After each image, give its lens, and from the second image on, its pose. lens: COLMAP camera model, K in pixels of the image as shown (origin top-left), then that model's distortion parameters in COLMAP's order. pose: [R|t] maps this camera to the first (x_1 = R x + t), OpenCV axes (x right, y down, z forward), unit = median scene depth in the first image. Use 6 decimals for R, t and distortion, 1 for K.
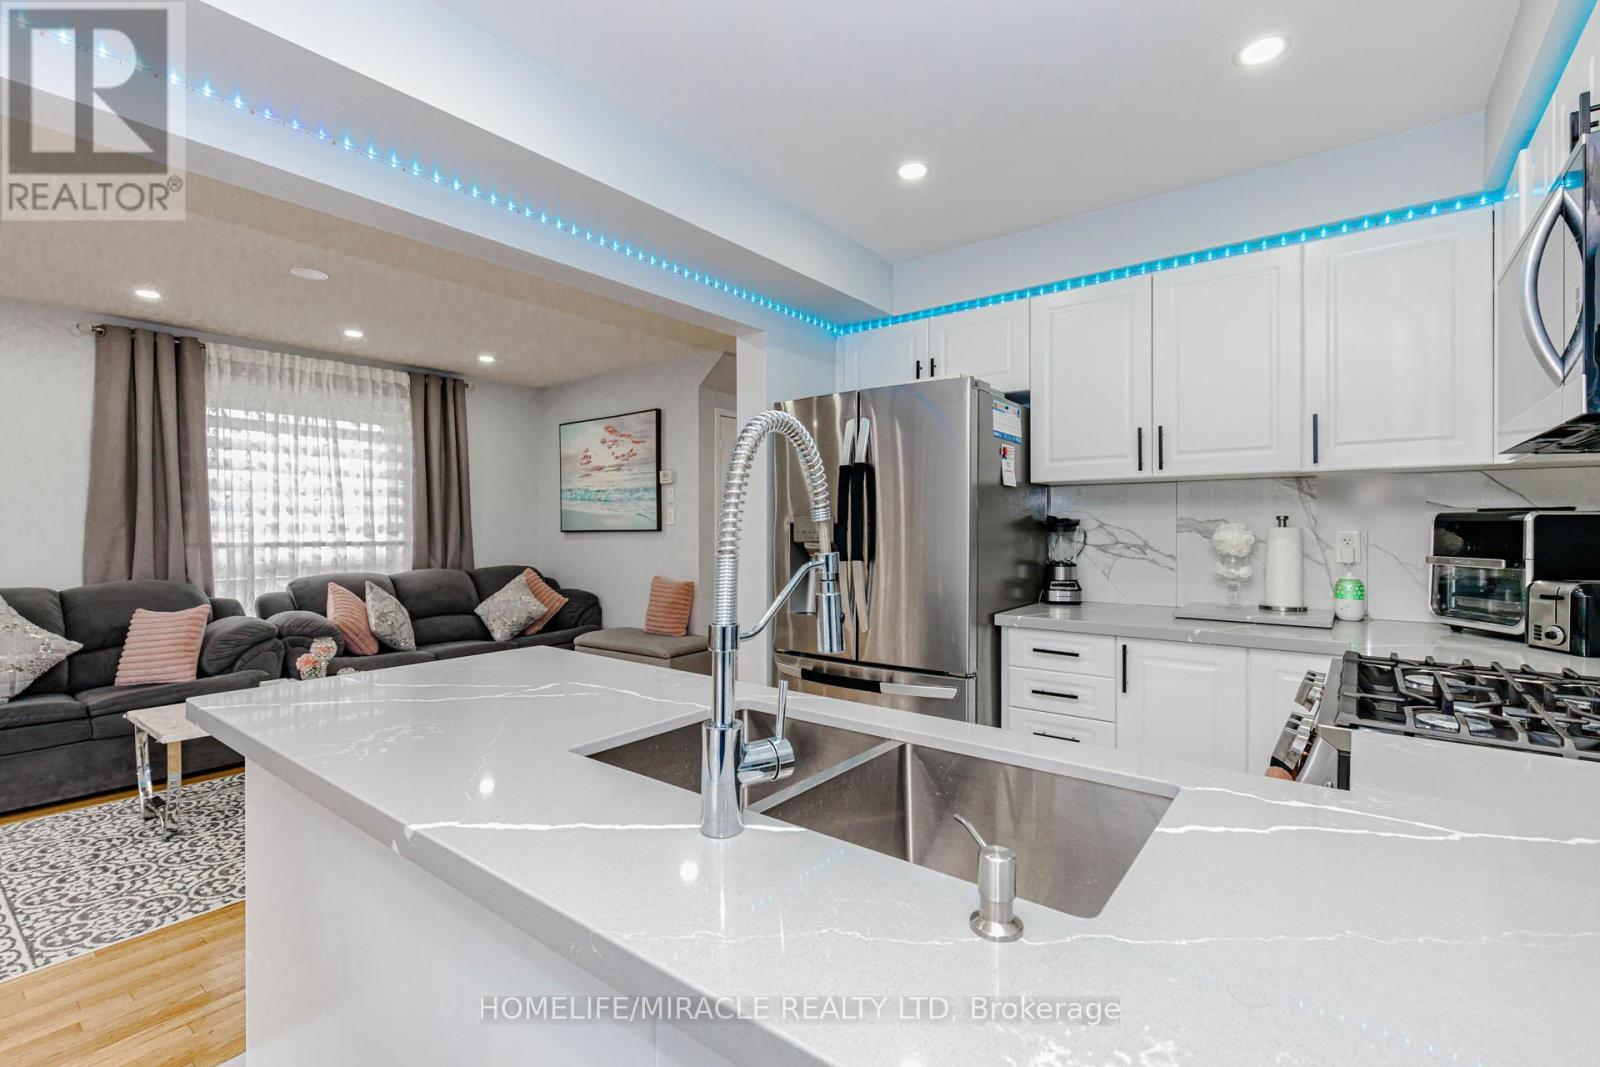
lens RADIAL K [[712.8, 0, 801.8], [0, 712.8, 533.5], [0, 0, 1]] dist [0.002848, -0.001909]
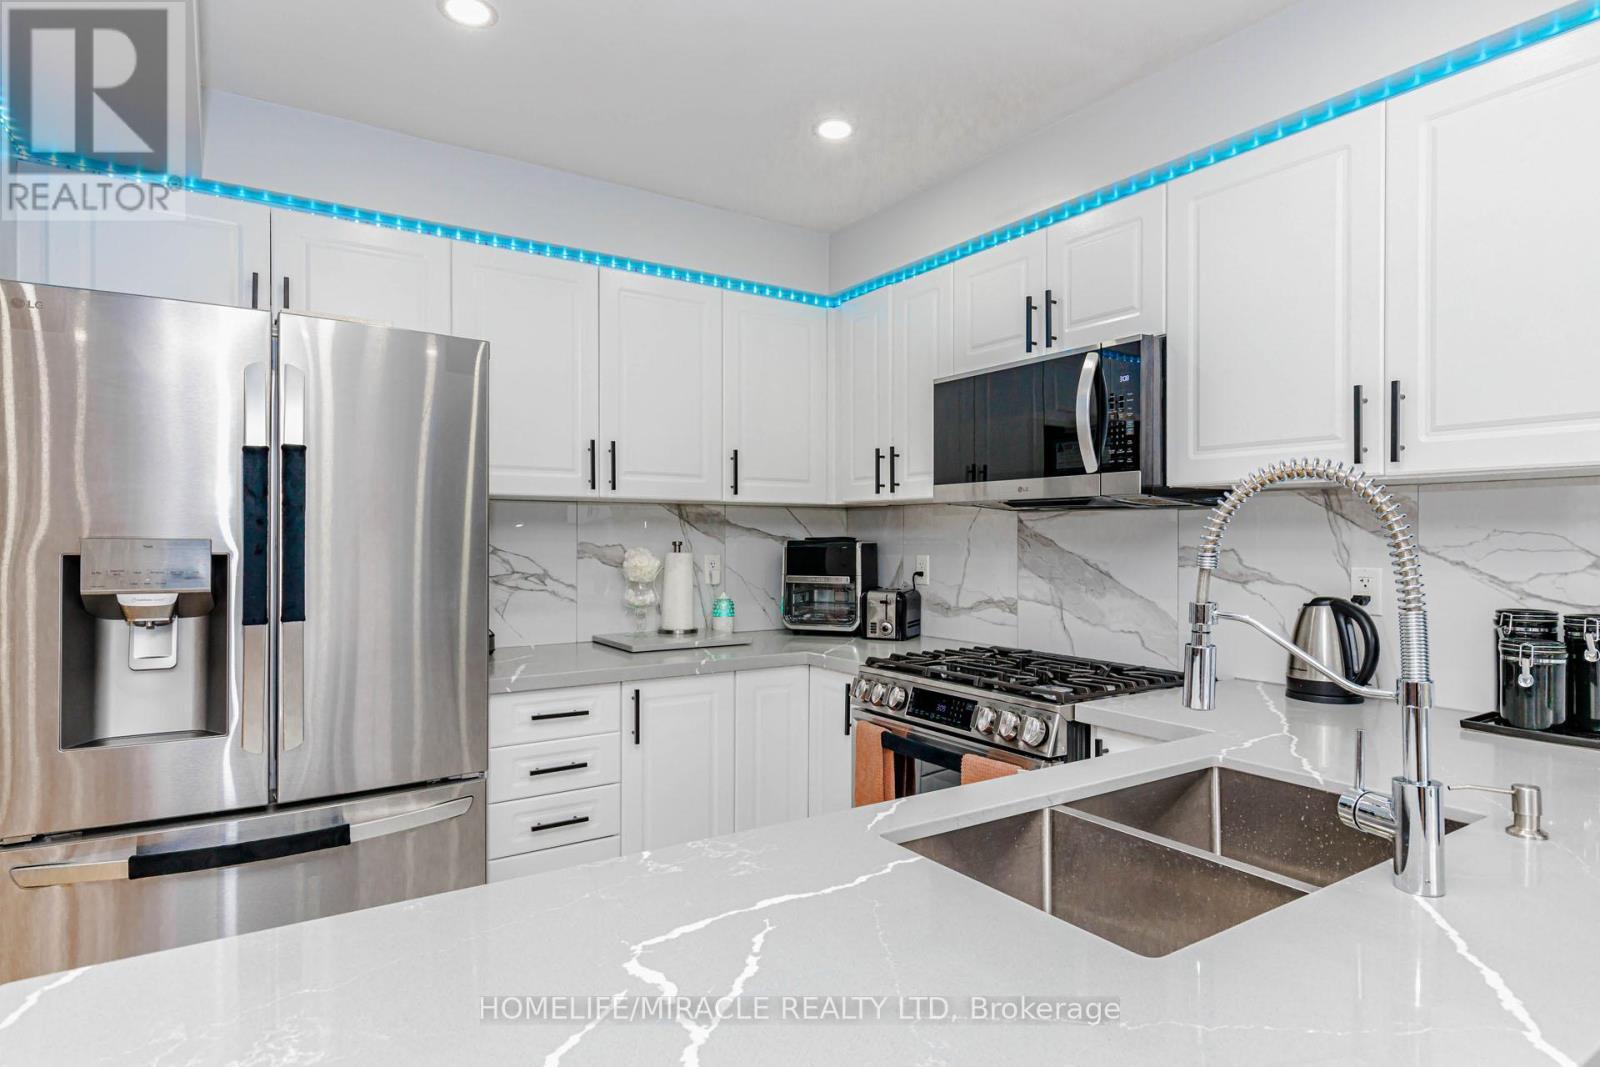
lens RADIAL K [[869.7, 0, 802.8], [0, 869.7, 543.1], [0, 0, 1]] dist [0.001280, -0.002250]
pose [[0.325960, -0.001891, 0.945382, -0.265749], [0.008218, 0.999966, -0.000834, -0.011612], [-0.945348, 0.008041, 0.325964, 0.246393]]
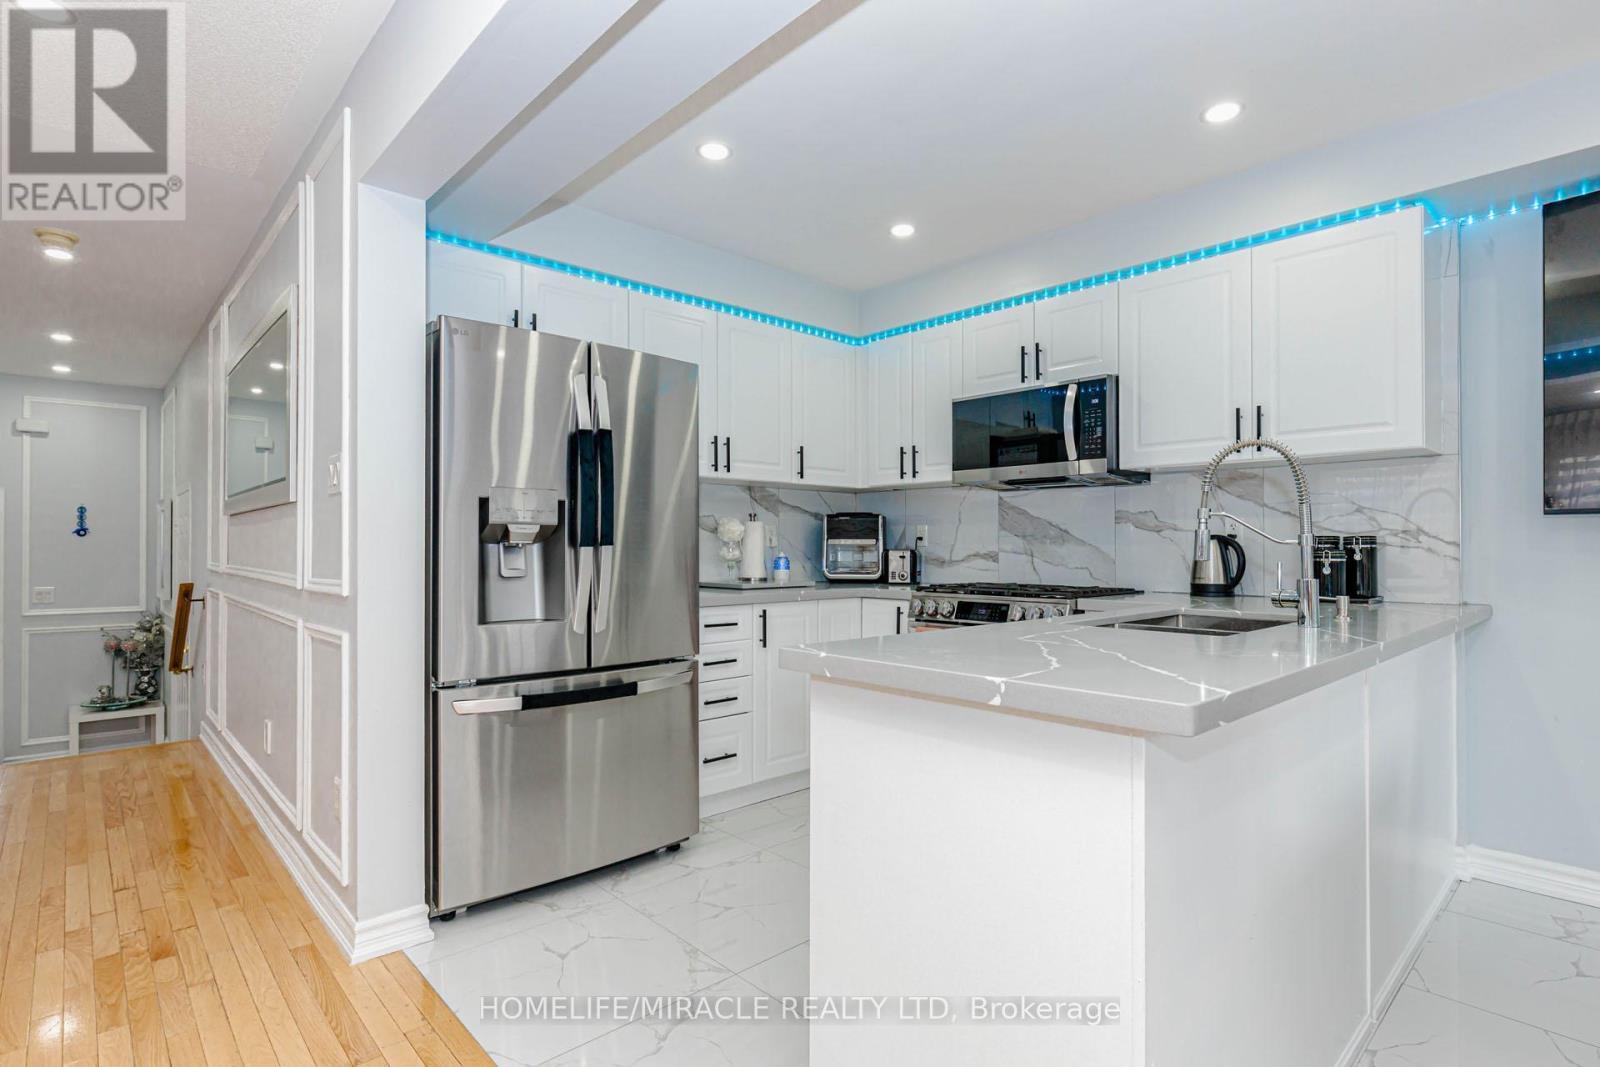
lens RADIAL K [[794.1, 0, 808.4], [0, 794.1, 542.4], [0, 0, 1]] dist [-0.002794, -0.000153]
pose [[0.166096, 0.007164, 0.986083, -0.493226], [0.011969, 0.999885, -0.009280, 0.027929], [-0.986037, 0.013343, 0.165992, 0.371971]]
